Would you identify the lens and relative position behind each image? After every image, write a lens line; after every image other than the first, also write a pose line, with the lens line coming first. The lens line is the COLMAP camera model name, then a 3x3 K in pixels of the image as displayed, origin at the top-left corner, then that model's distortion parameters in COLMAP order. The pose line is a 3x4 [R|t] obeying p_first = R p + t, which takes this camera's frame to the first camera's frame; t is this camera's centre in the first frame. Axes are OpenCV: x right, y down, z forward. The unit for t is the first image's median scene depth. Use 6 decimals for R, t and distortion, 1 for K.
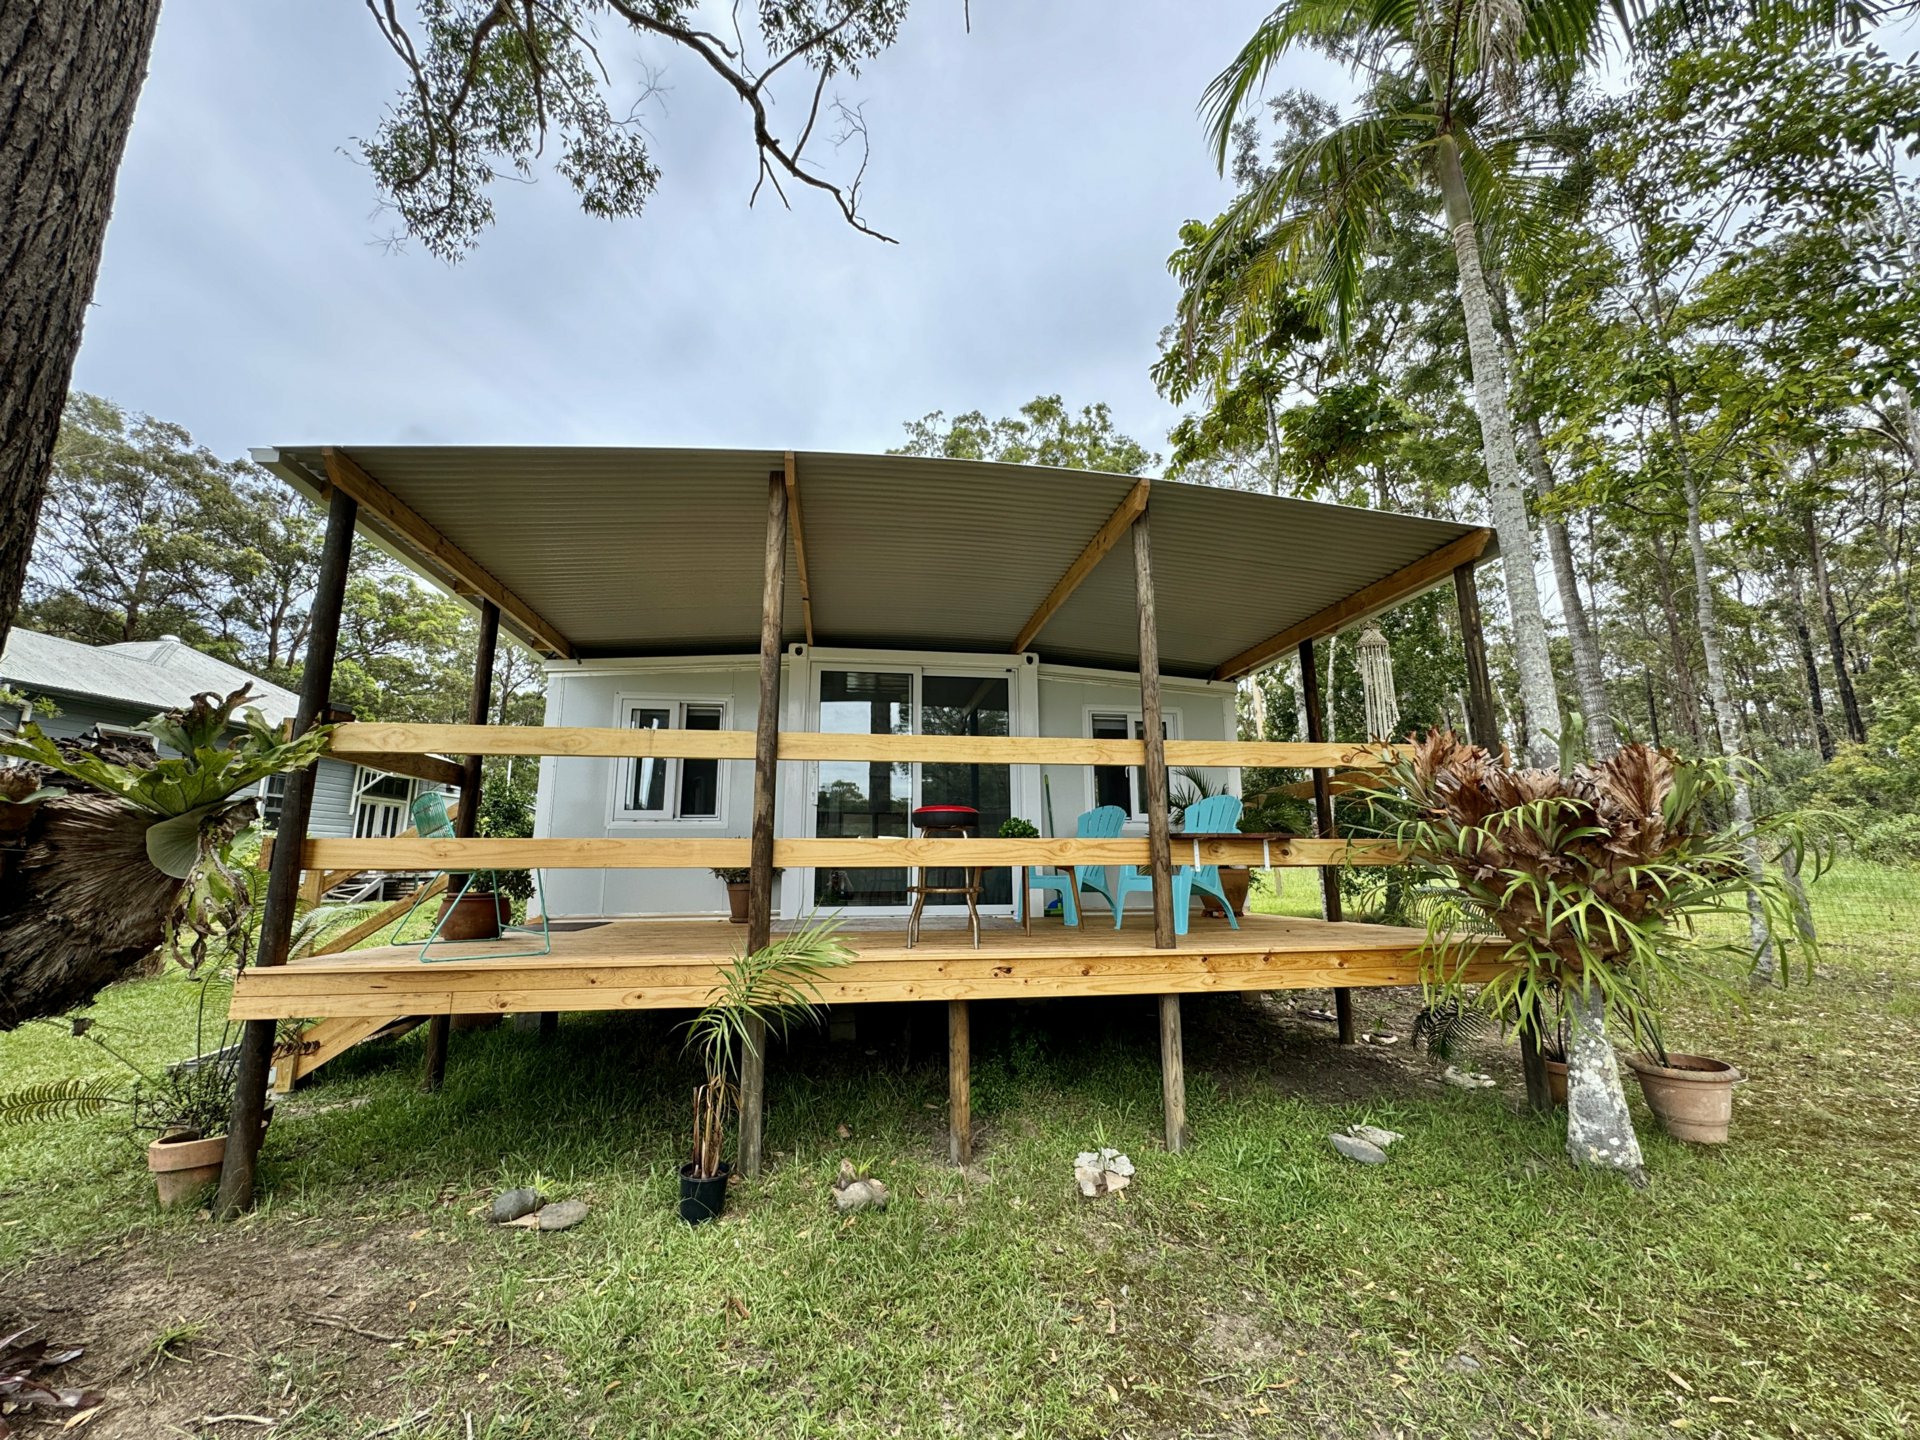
lens RADIAL K [[773.0, 0, 963.2], [0, 773.0, 717.4], [0, 0, 1]] dist [-0.003342, 0.000734]
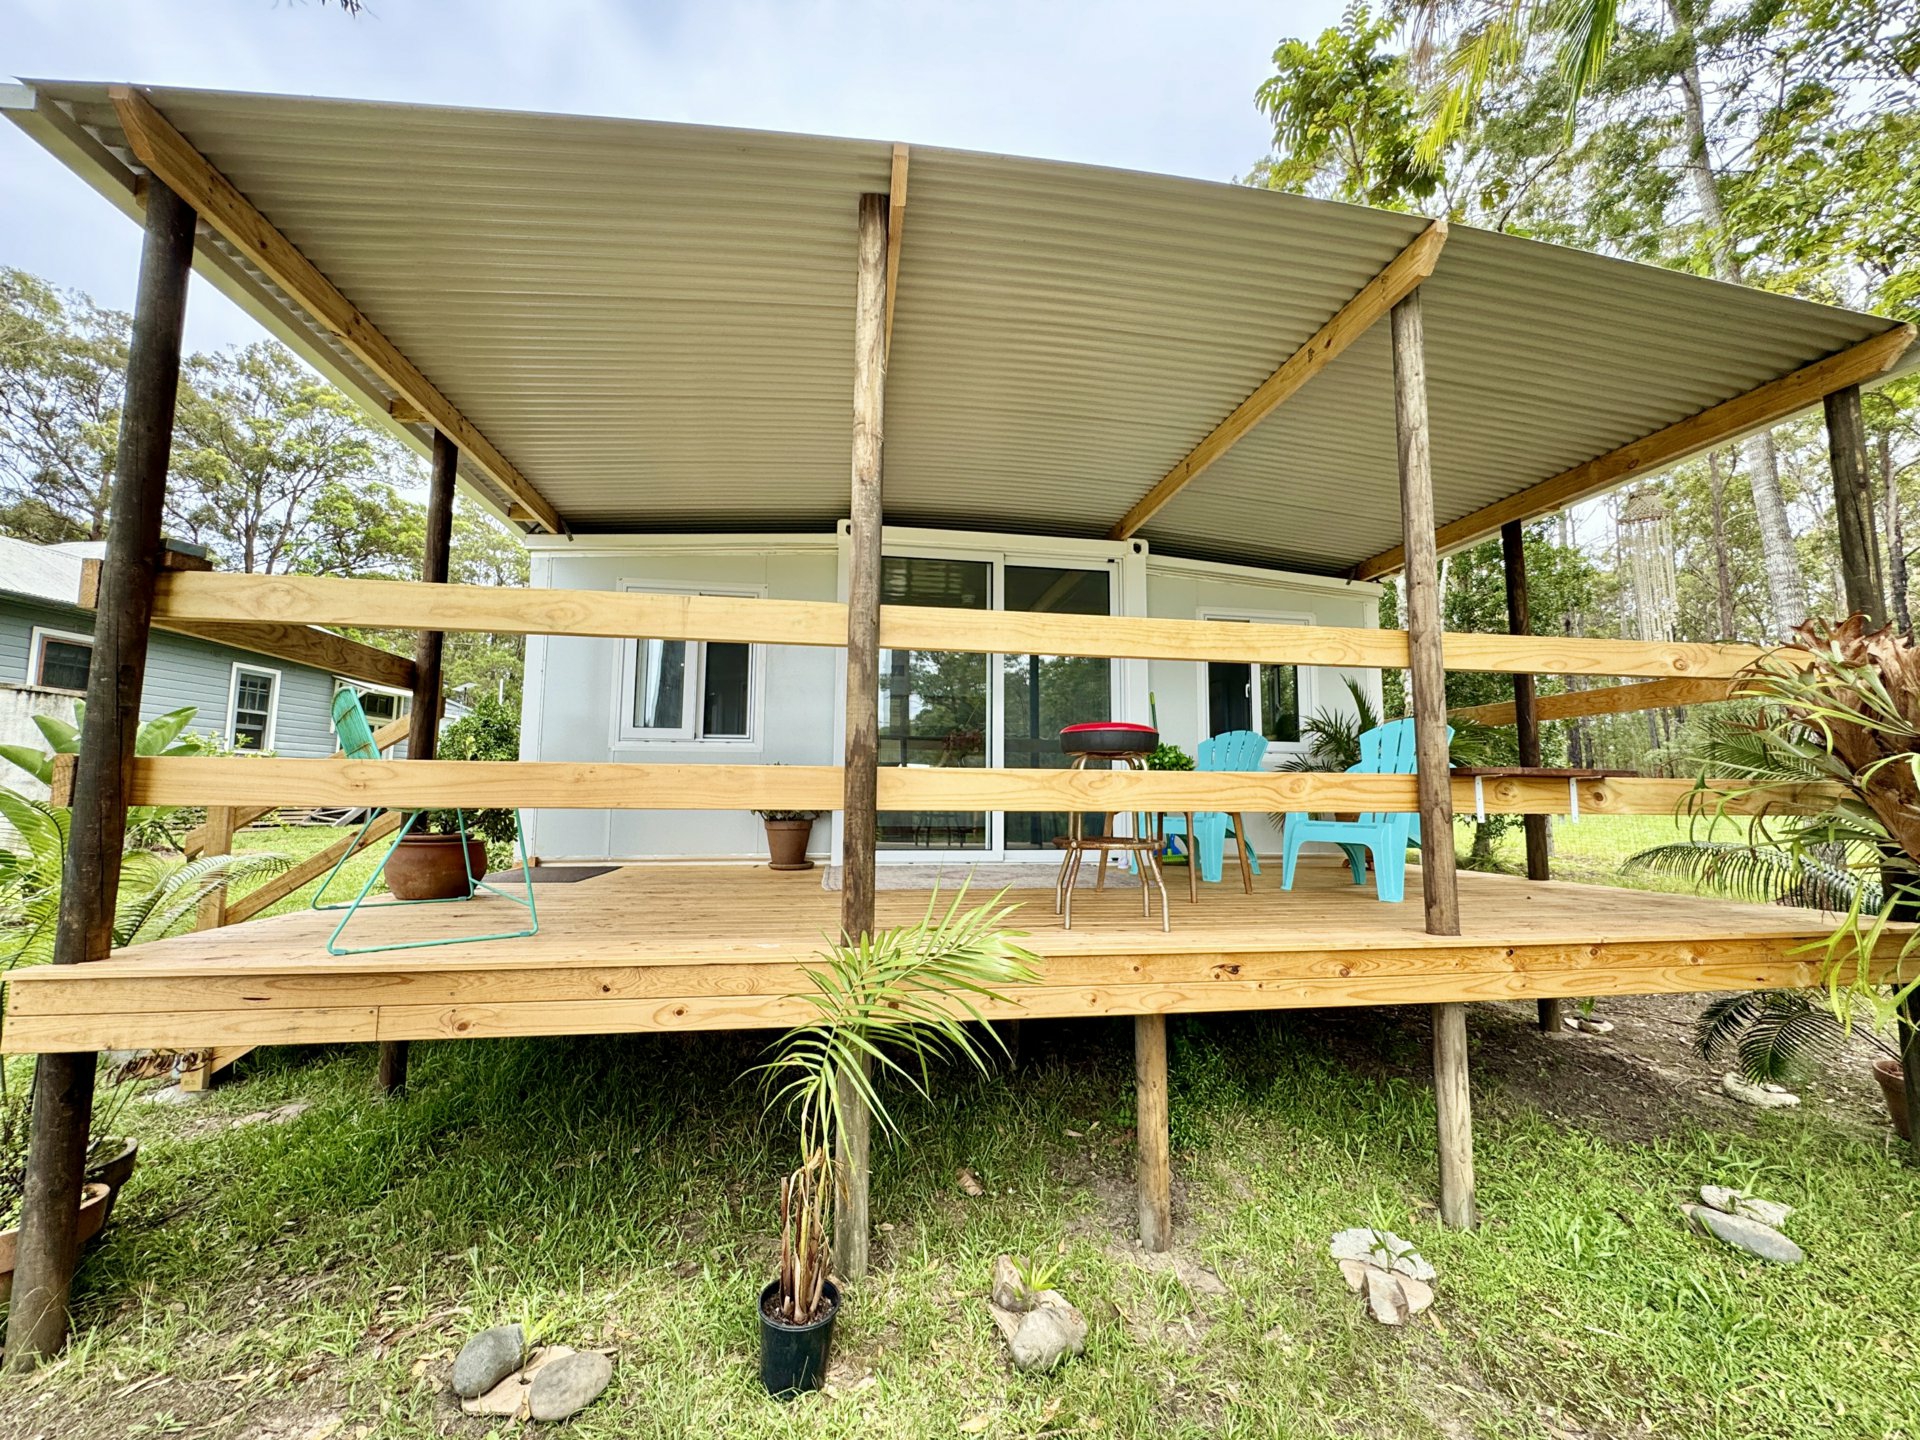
lens RADIAL K [[773.0, 0, 961.9], [0, 773.0, 718.5], [0, 0, 1]] dist [-0.003342, 0.000734]
pose [[0.999881, 0.014692, 0.004612, -0.103682], [-0.015055, 0.995619, 0.092283, 0.032186], [-0.003236, -0.092341, 0.995722, 0.207891]]
